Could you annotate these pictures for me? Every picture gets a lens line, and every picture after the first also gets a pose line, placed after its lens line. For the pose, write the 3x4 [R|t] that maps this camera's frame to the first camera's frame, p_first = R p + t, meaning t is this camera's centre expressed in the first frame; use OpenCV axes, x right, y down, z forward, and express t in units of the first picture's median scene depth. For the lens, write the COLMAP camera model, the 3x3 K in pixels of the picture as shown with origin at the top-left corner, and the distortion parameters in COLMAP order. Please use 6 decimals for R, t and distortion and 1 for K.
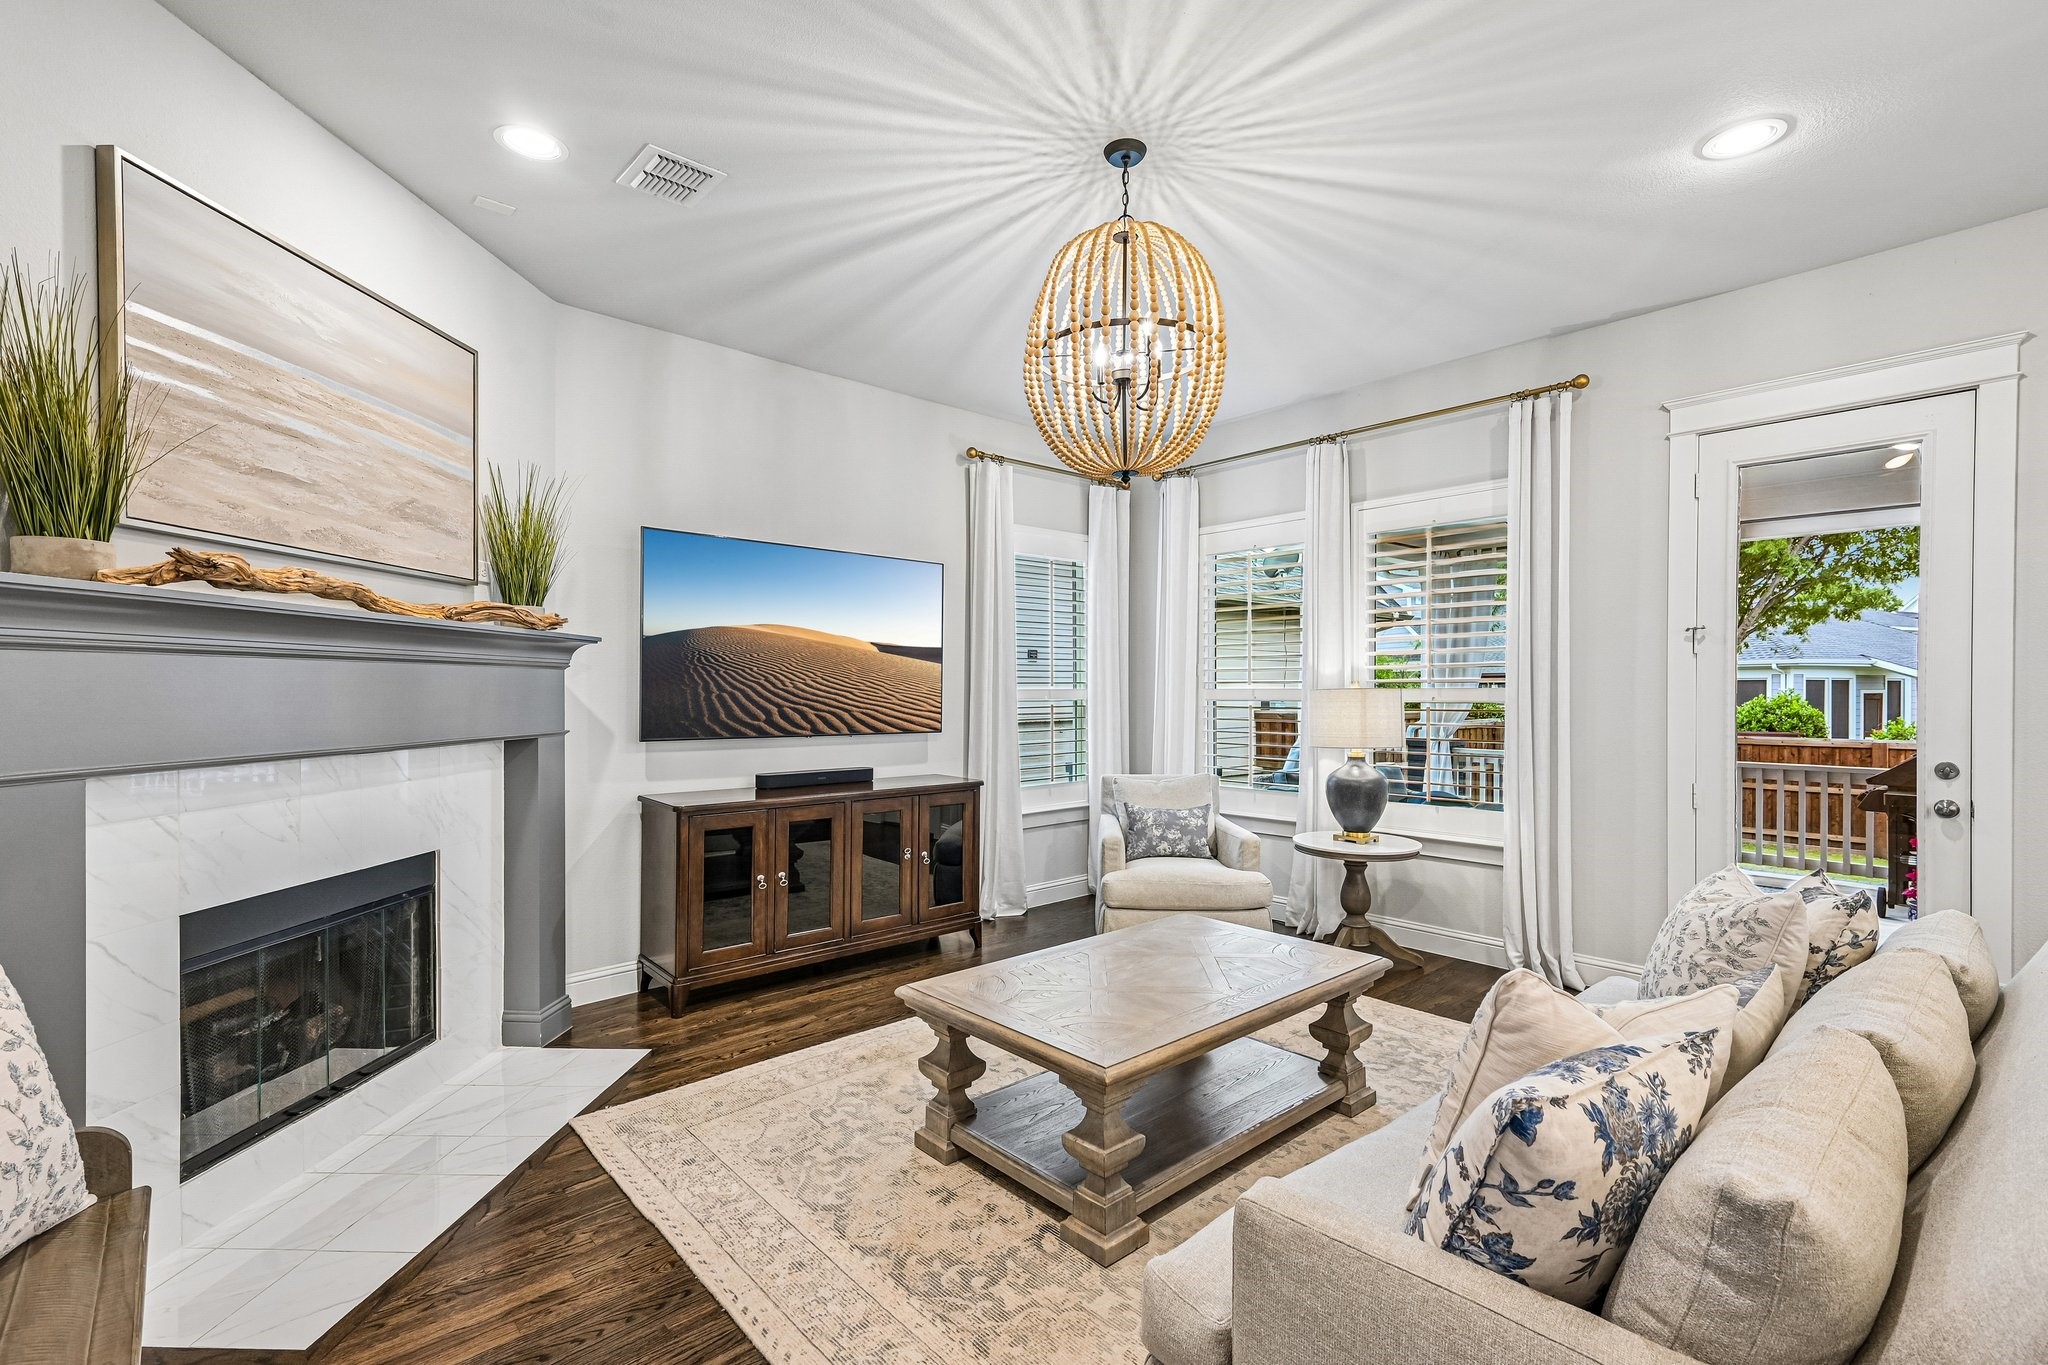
lens RADIAL K [[918.2, 0, 1027.3], [0, 918.2, 692.6], [0, 0, 1]] dist [0.013347, 0.000245]
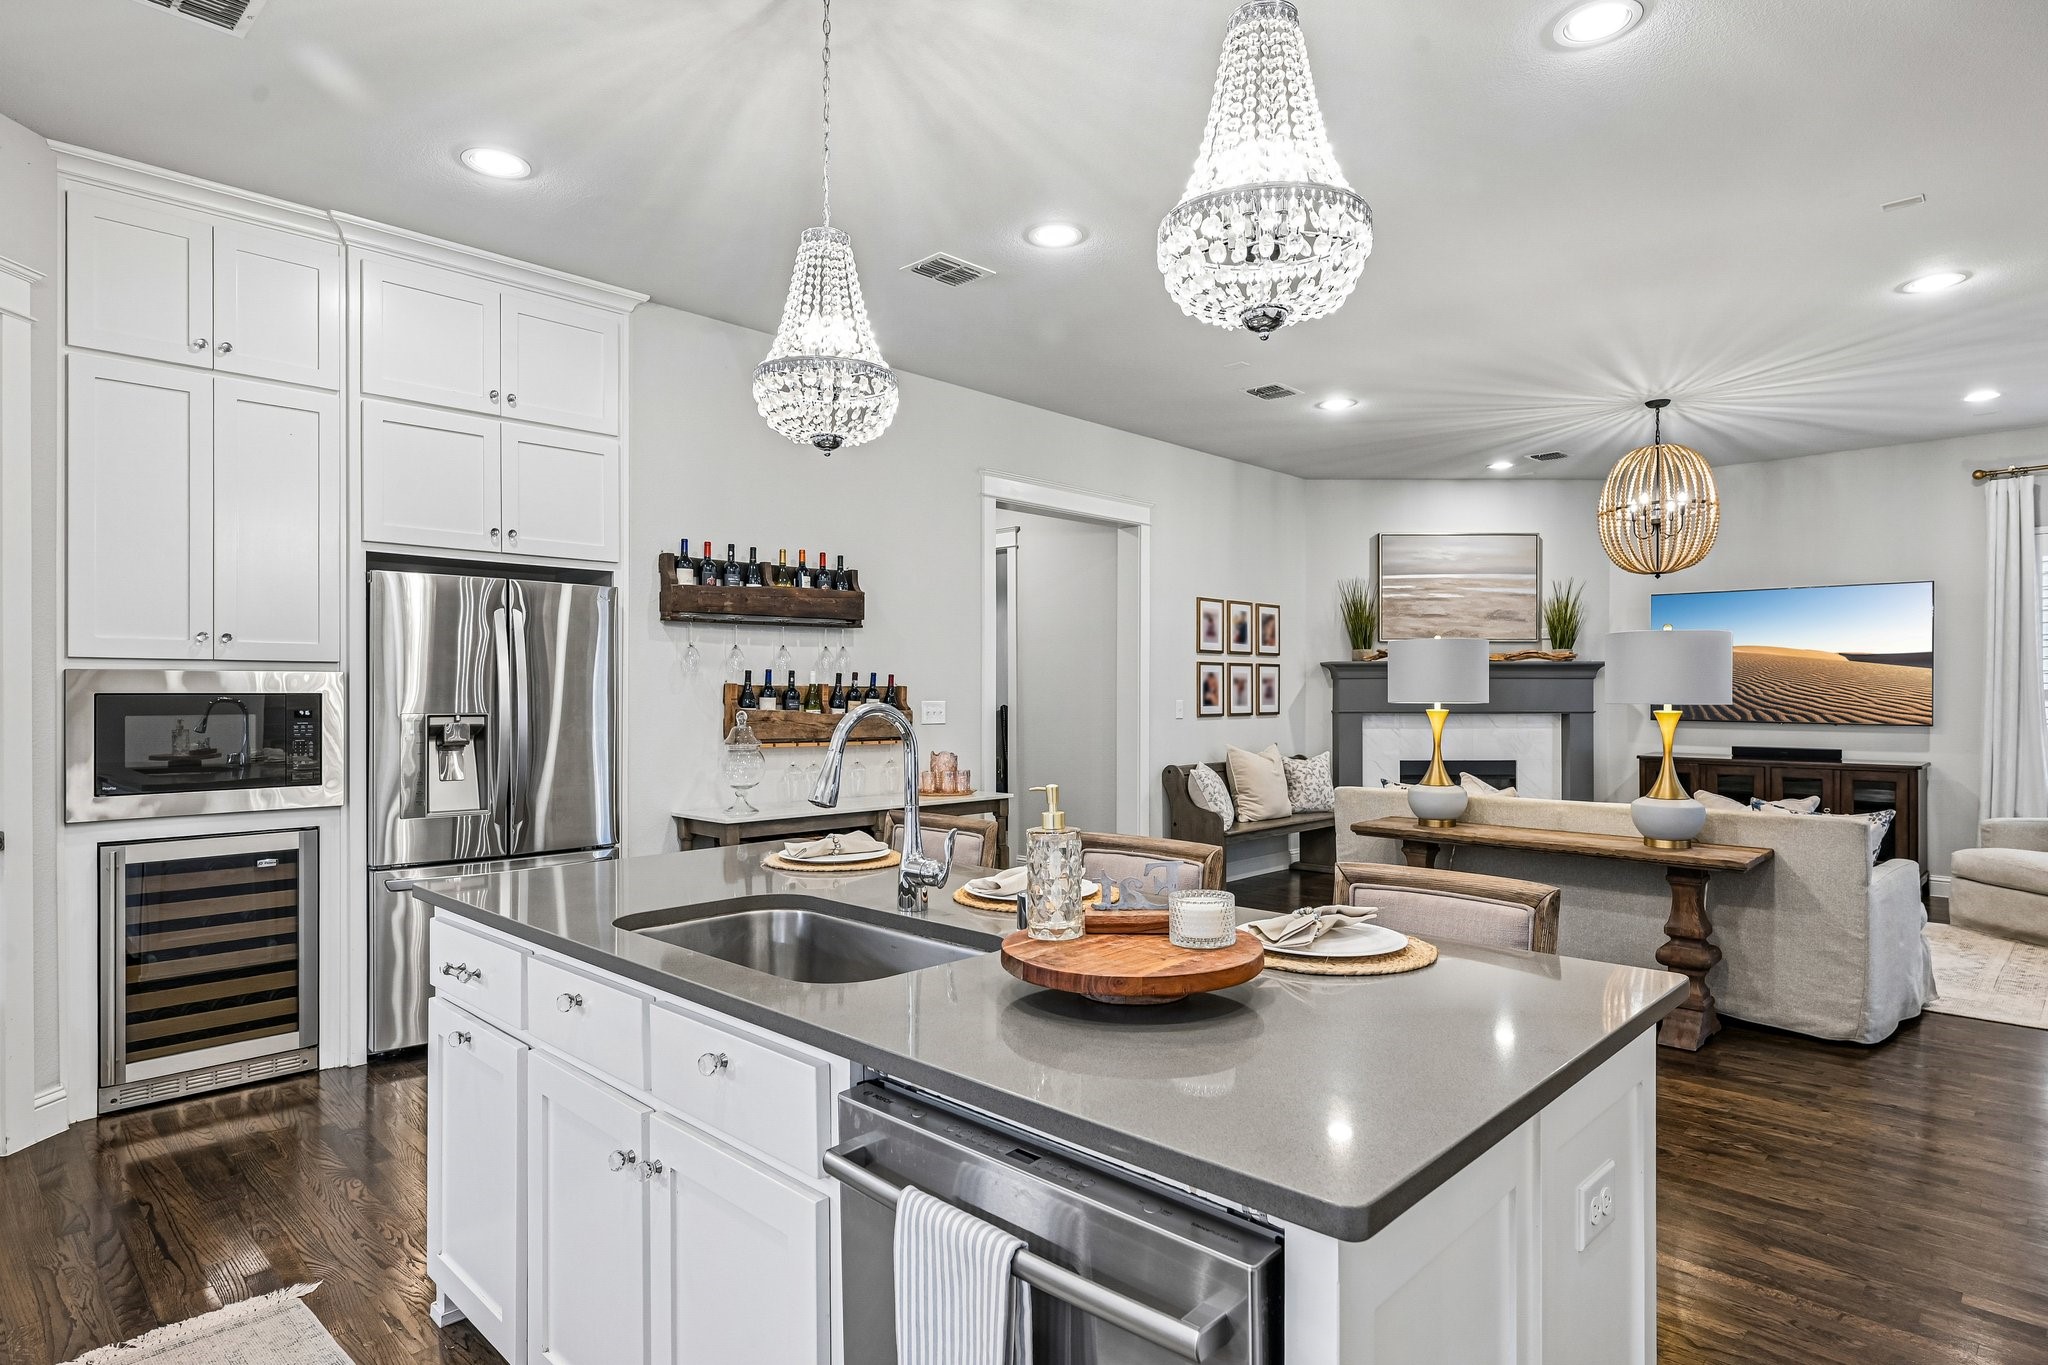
lens RADIAL K [[1113.8, 0, 1012.2], [0, 1113.8, 690.1], [0, 0, 1]] dist [0.013177, -0.000366]
pose [[0.044567, -0.002614, -0.999003, 1.675102], [-0.004262, 0.999987, -0.002806, 0.008387], [0.998997, 0.004383, 0.044556, -0.295745]]
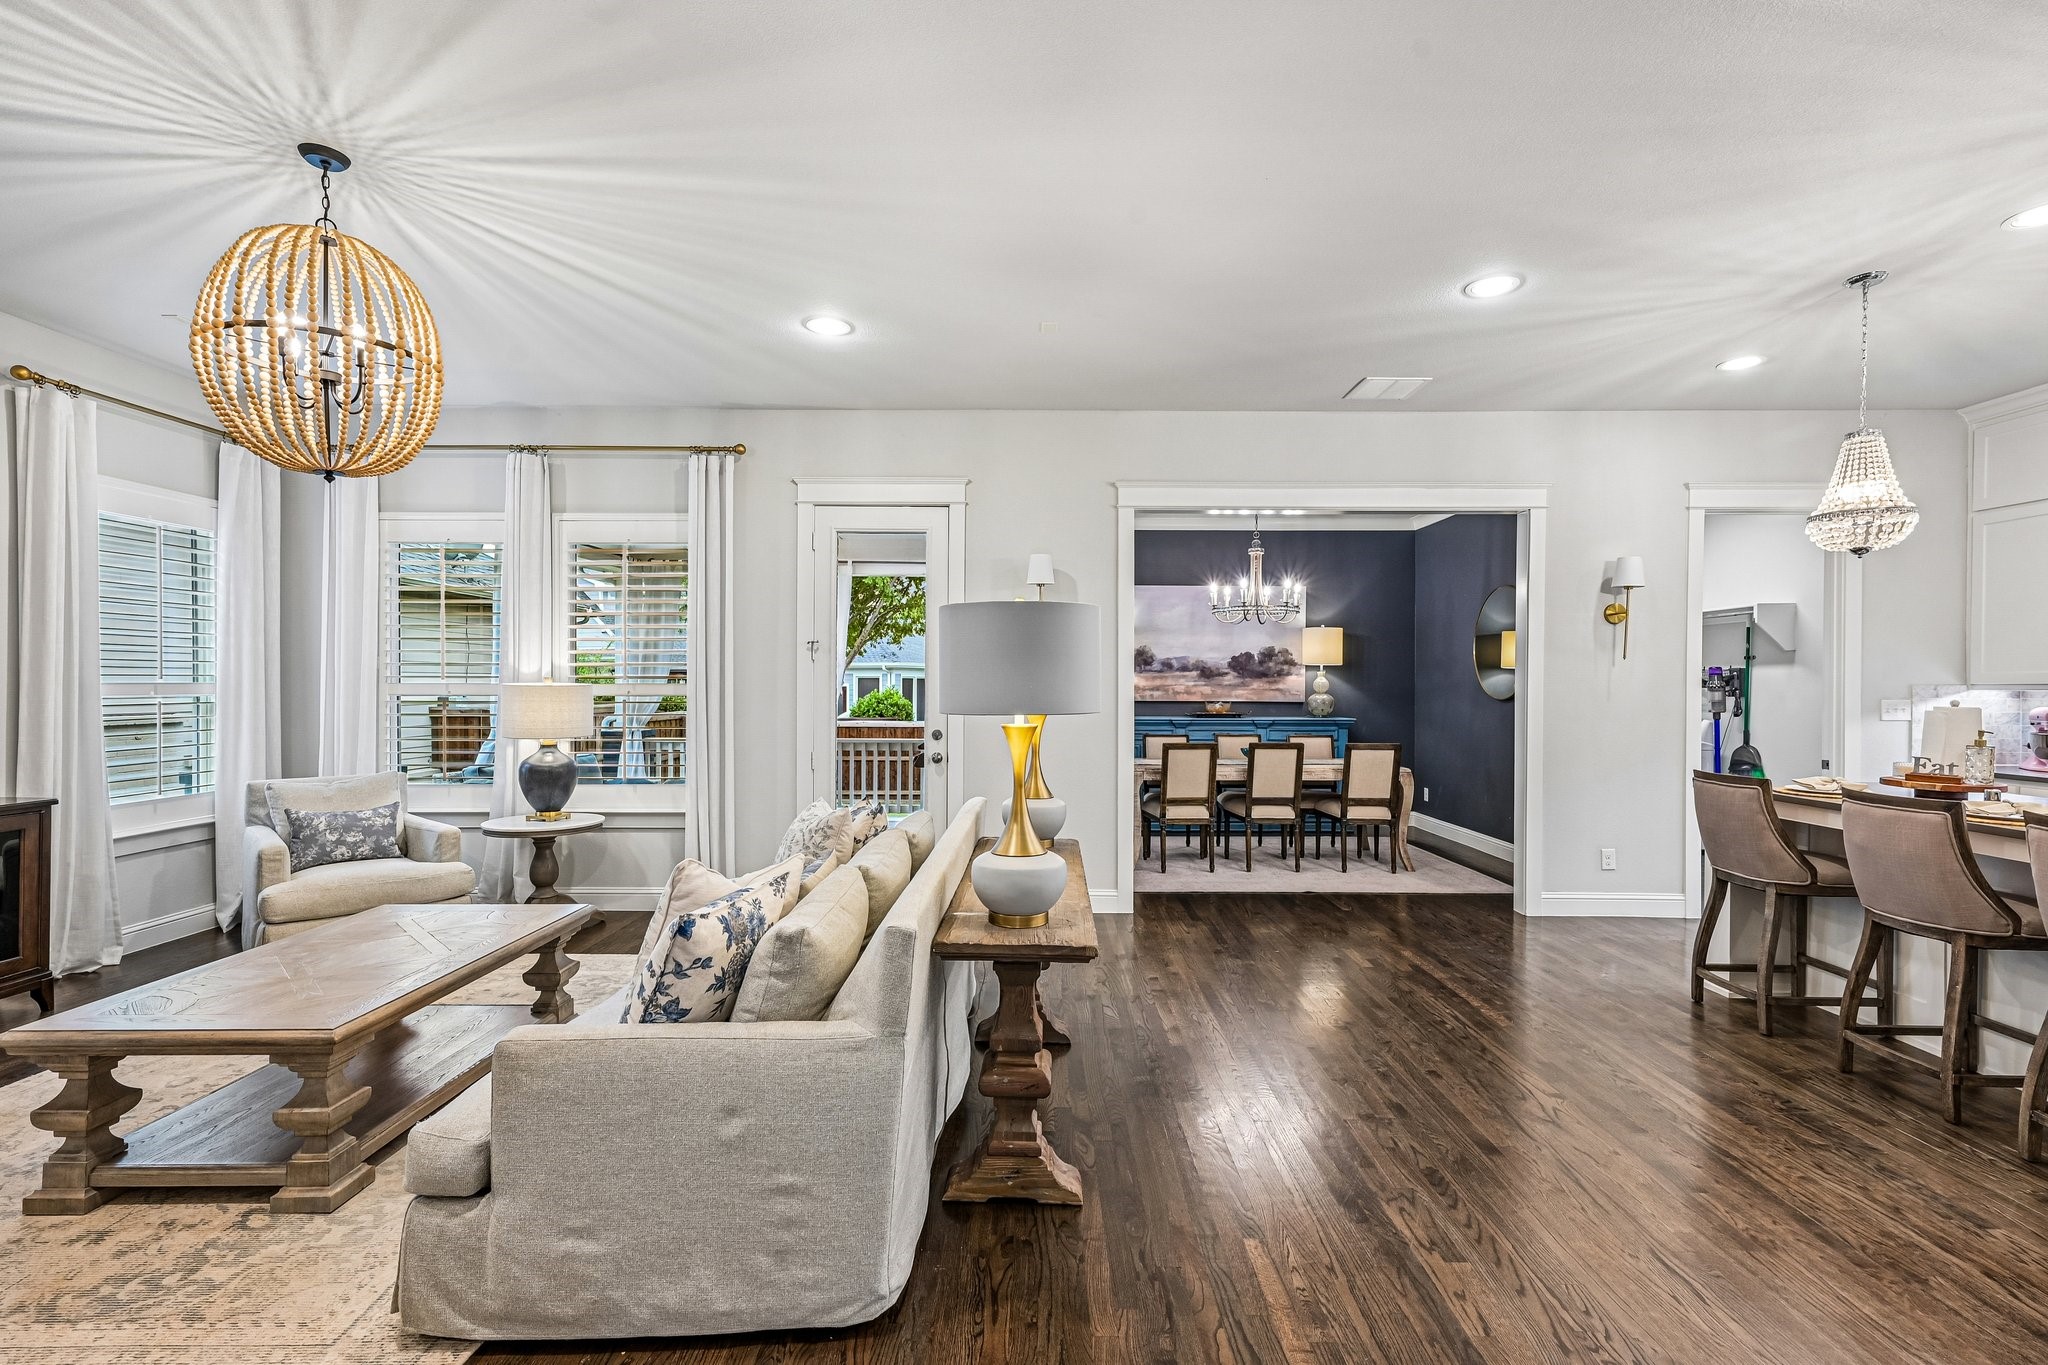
lens RADIAL K [[918.2, 0, 1028.0], [0, 918.2, 691.3], [0, 0, 1]] dist [0.013347, 0.000245]
pose [[0.676027, -0.002405, 0.736873, -0.090554], [-0.000720, 0.999992, 0.003925, 0.000186], [-0.736876, -0.003184, 0.676020, -0.191688]]
